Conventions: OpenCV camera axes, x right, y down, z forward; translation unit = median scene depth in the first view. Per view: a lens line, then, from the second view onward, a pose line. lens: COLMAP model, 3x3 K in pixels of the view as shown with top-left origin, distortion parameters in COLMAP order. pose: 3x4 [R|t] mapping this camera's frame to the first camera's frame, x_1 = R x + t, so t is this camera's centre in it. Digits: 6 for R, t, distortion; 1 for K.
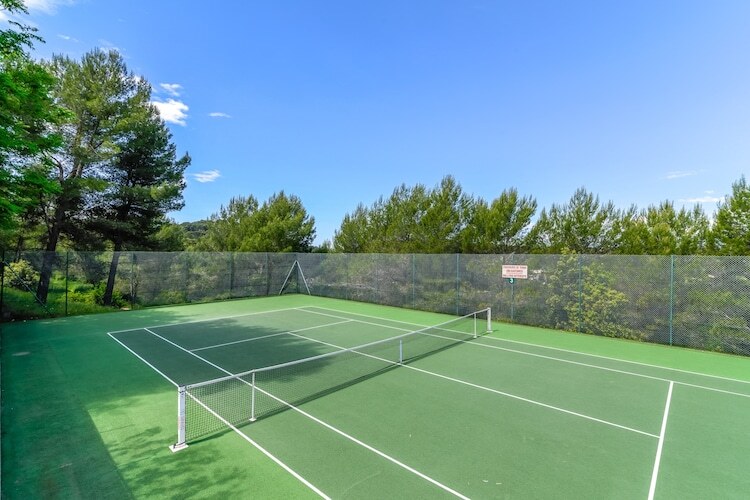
lens RADIAL K [[348.5, 0, 371.3], [0, 348.5, 252.1], [0, 0, 1]] dist [-0.015393, 0.001284]
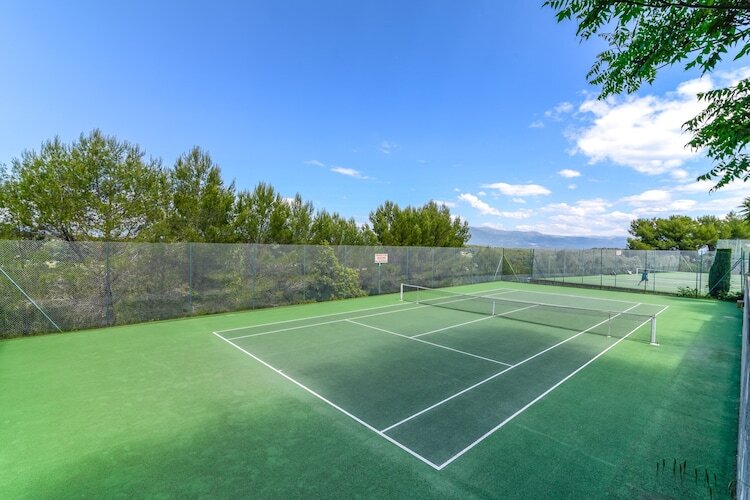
lens RADIAL K [[348.5, 0, 371.4], [0, 348.5, 246.3], [0, 0, 1]] dist [-0.015393, 0.001284]
pose [[0.088013, -0.012811, 0.996037, -1.911200], [-0.004747, 0.999901, 0.013280, -0.021768], [-0.996108, -0.005897, 0.087943, 1.749546]]
